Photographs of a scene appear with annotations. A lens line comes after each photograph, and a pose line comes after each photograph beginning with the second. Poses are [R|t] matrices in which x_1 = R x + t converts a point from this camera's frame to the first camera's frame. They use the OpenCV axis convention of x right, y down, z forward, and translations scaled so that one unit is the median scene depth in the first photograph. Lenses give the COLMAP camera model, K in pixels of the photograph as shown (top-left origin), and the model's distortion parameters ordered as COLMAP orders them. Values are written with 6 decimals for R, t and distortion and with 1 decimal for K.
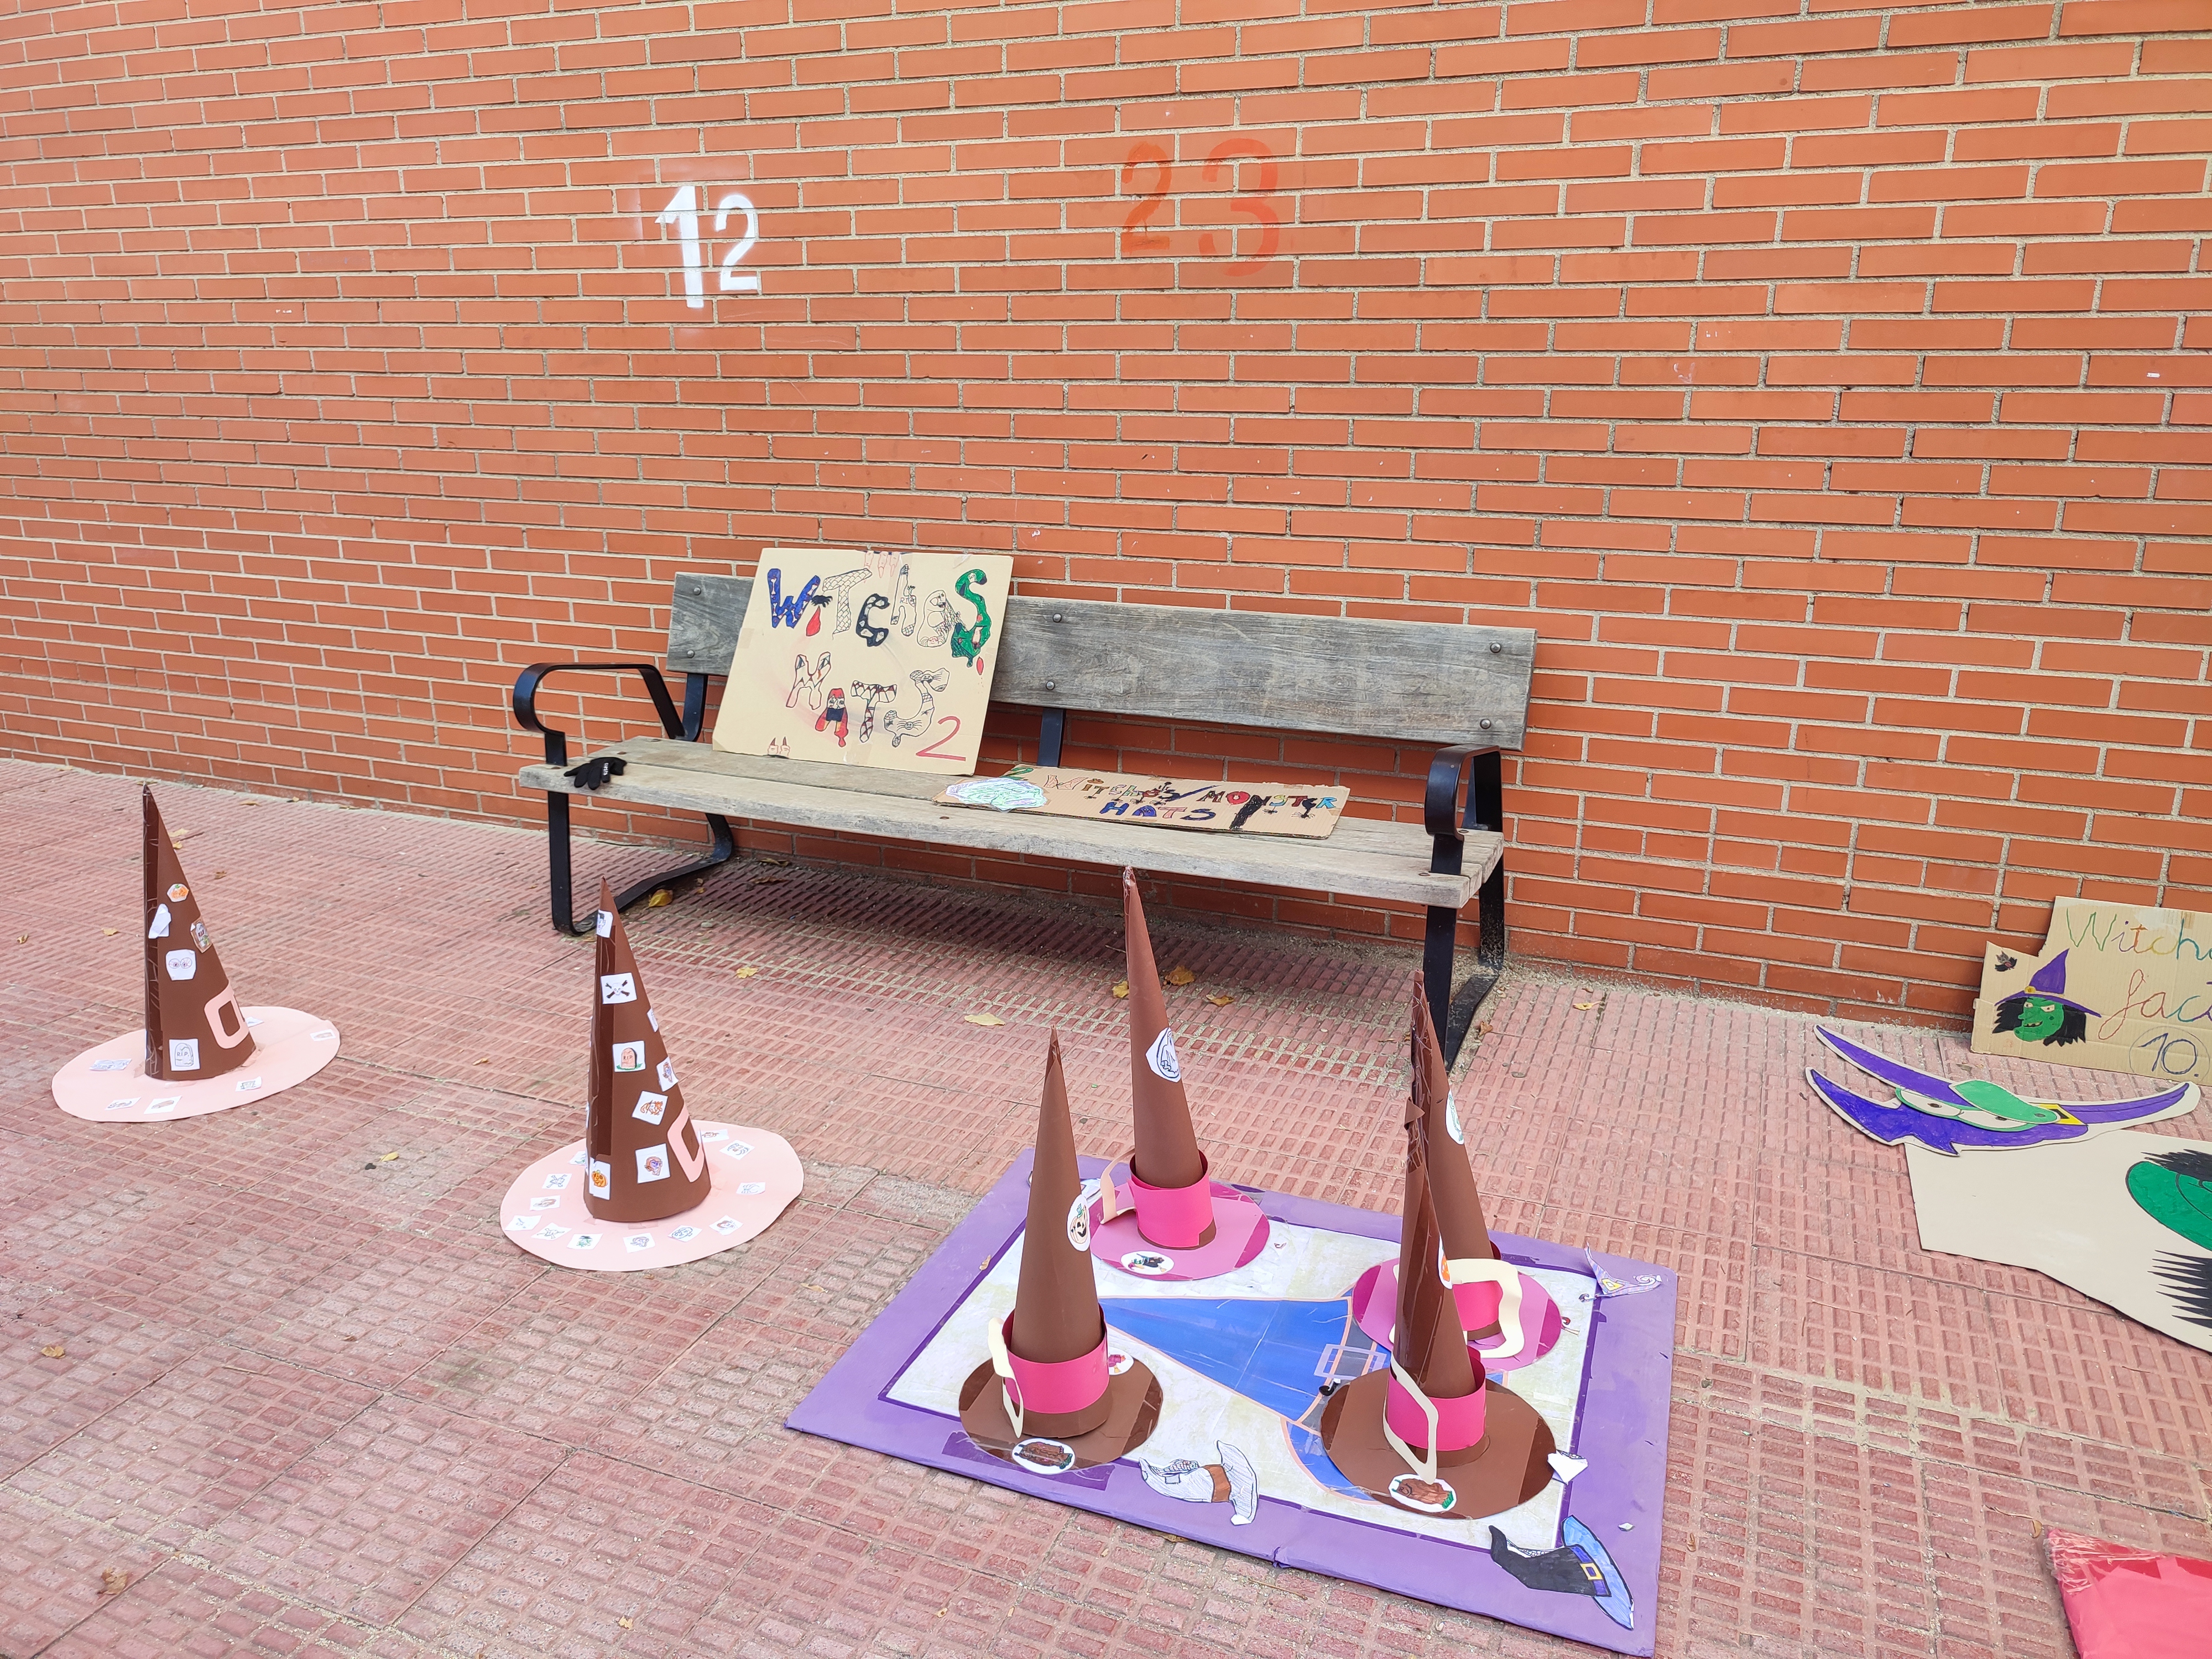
lens RADIAL K [[1633.9, 0, 1098.3], [0, 1633.9, 814.2], [0, 0, 1]] dist [0.029010, -0.022281]
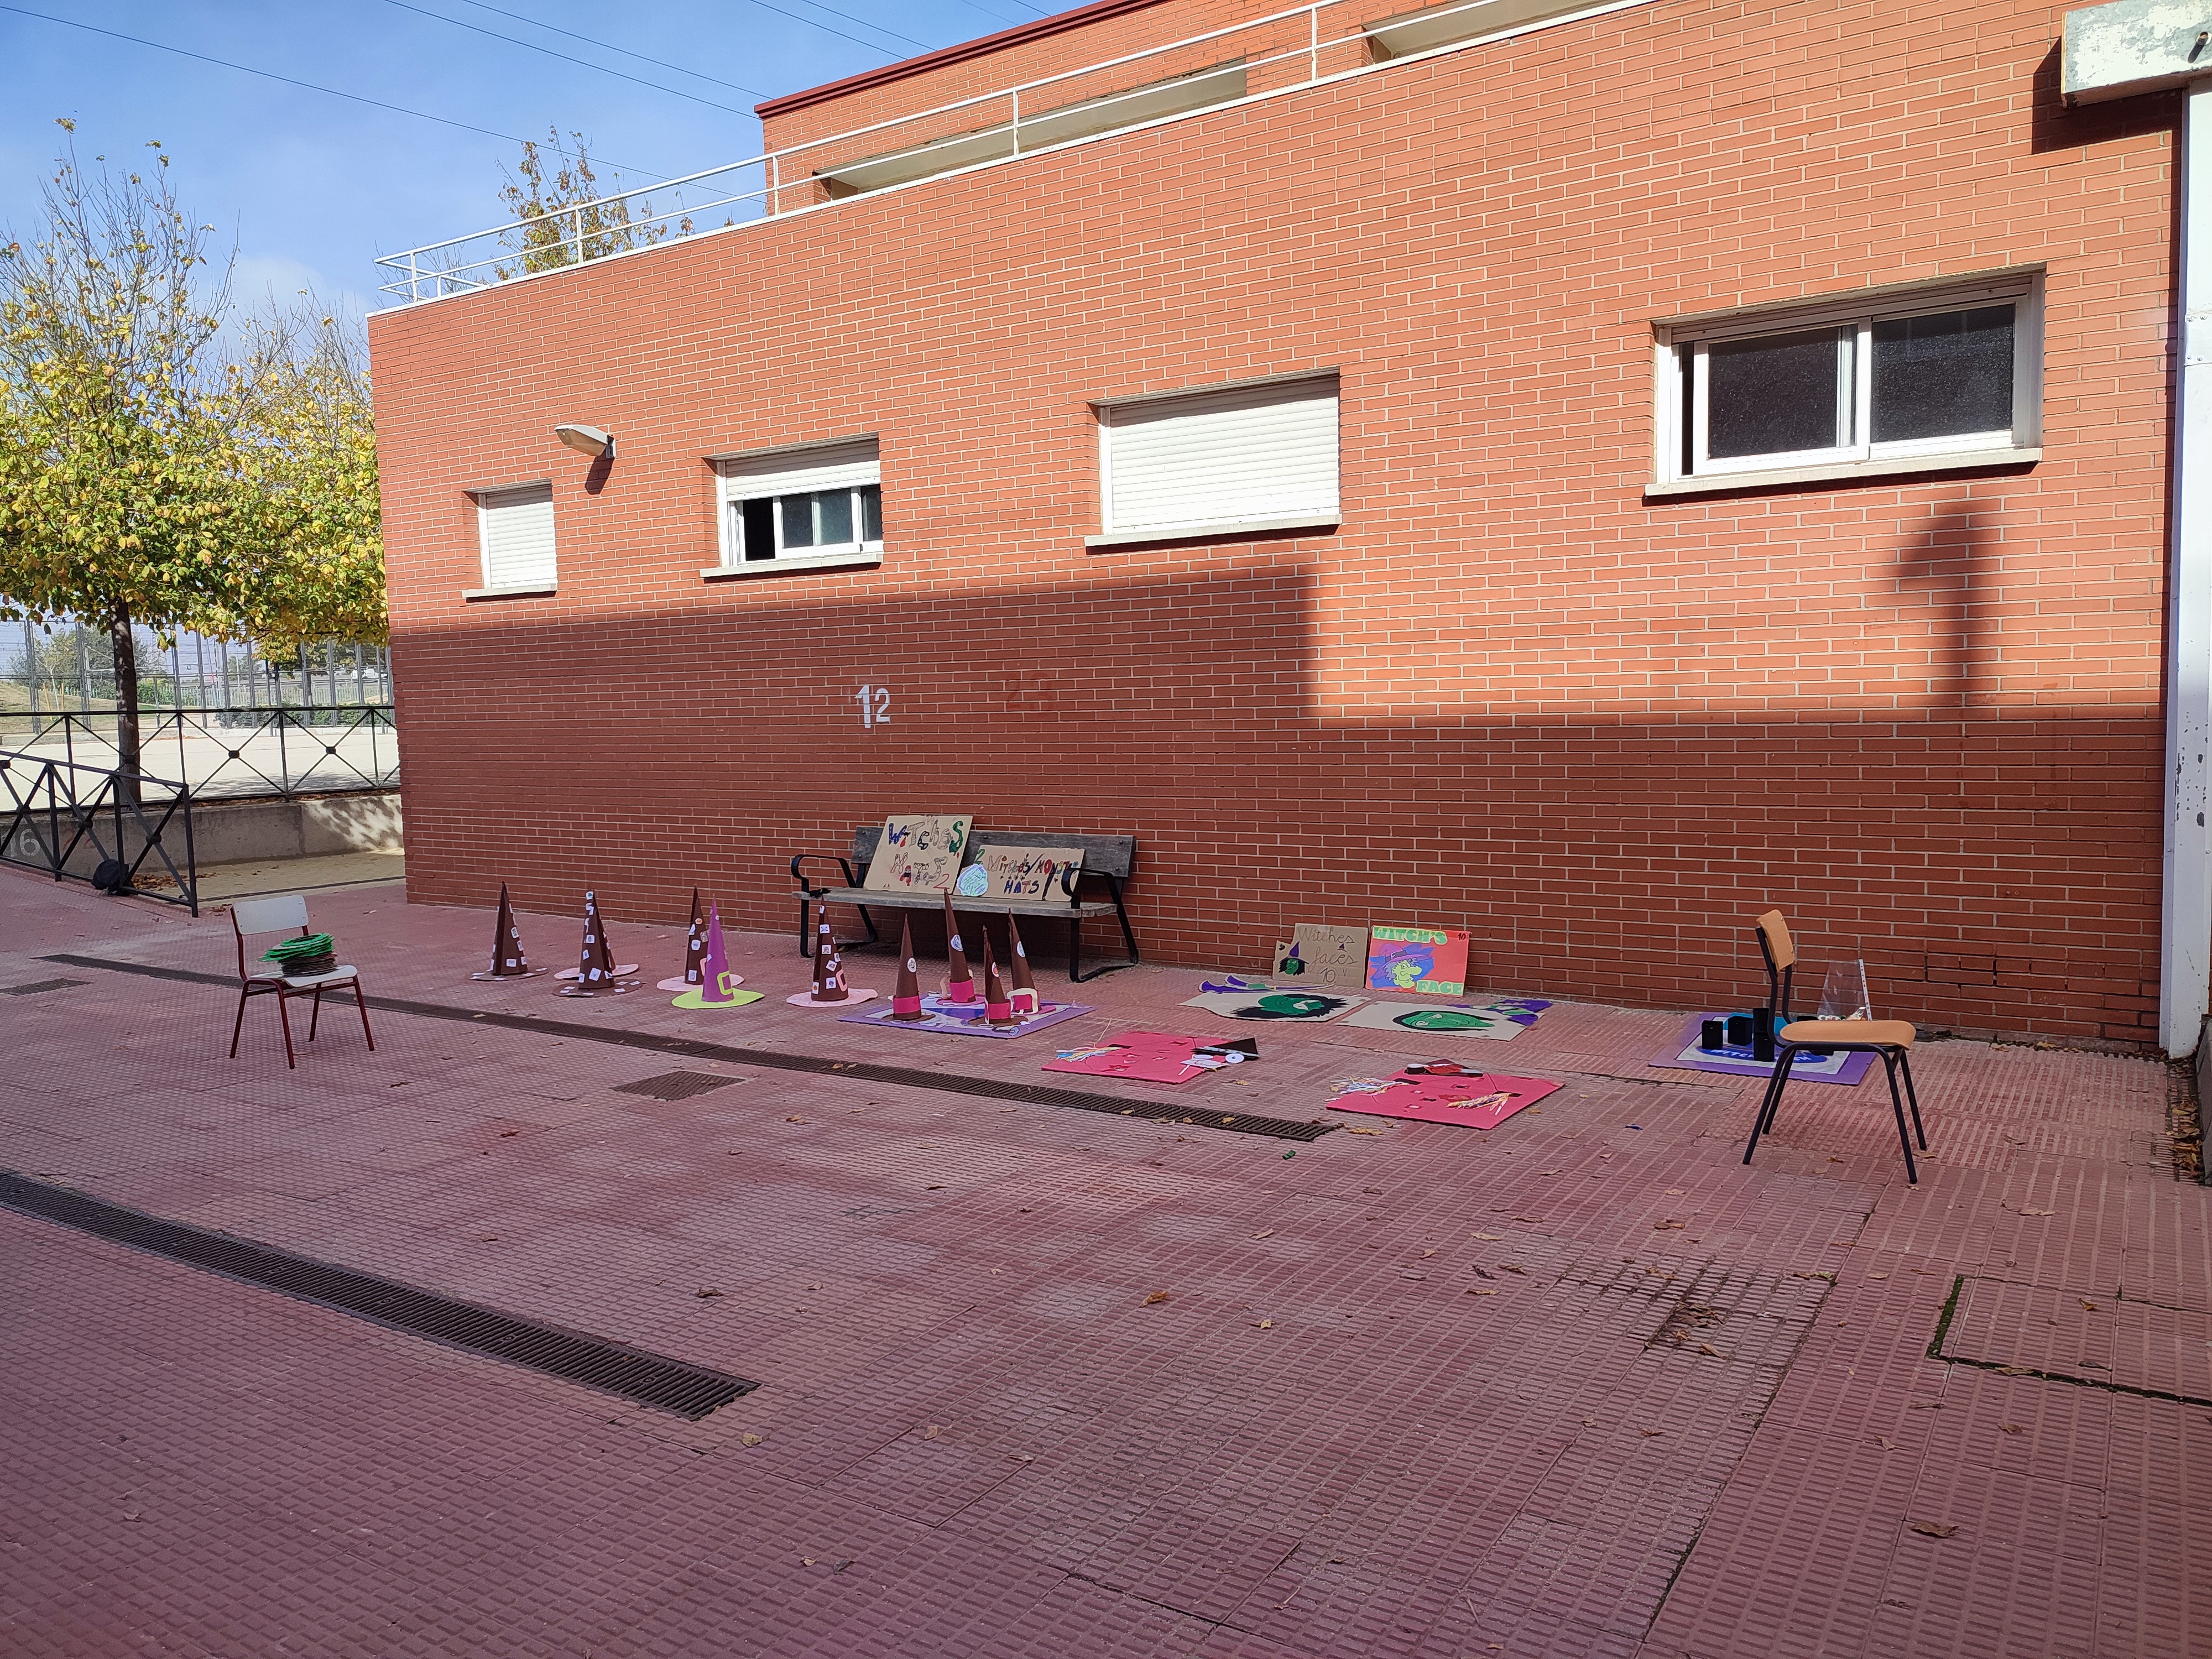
lens RADIAL K [[1633.9, 0, 1105.4], [0, 1633.9, 816.2], [0, 0, 1]] dist [0.029010, -0.022281]
pose [[0.984562, -0.009098, -0.174799, 0.690230], [-0.026931, 0.978883, -0.202639, 0.416325], [0.172951, 0.204218, 0.963526, -1.692313]]
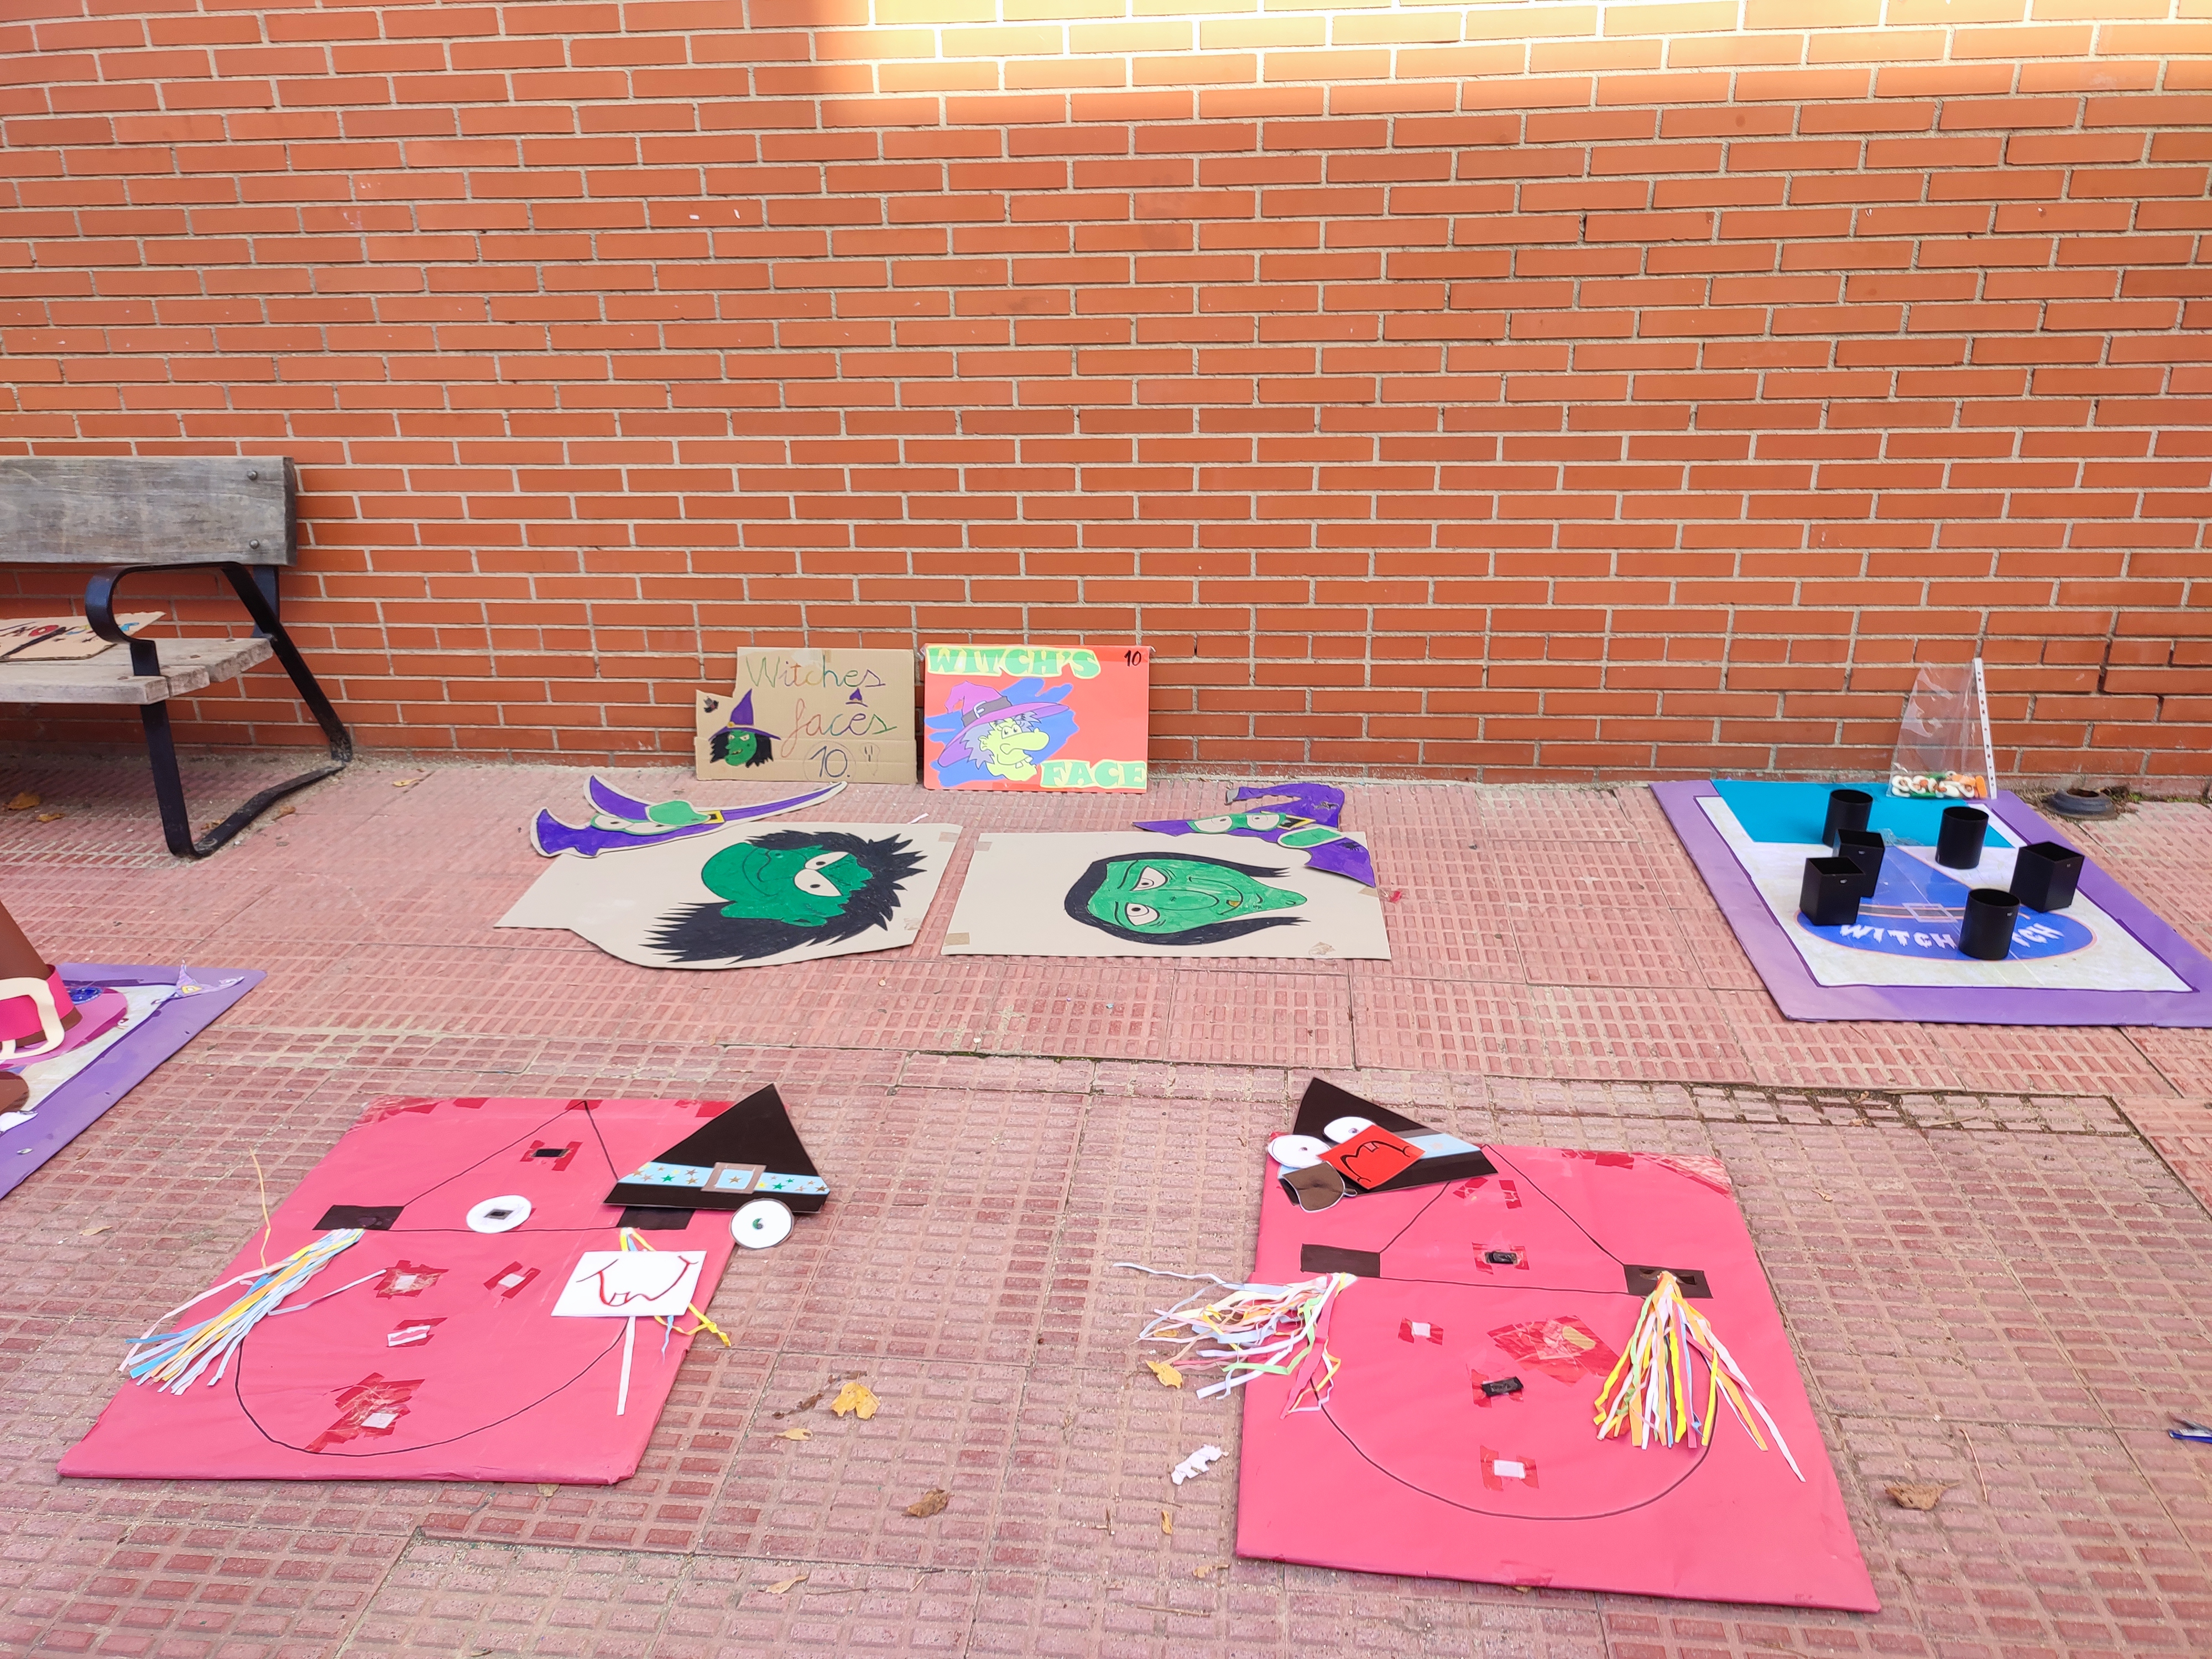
lens RADIAL K [[1633.9, 0, 1106.1], [0, 1633.9, 817.5], [0, 0, 1]] dist [0.029010, -0.022281]
pose [[0.957535, -0.122571, 0.260965, 0.465276], [0.098743, 0.989810, 0.102592, 0.070835], [-0.270881, -0.072467, 0.959881, -0.252285]]
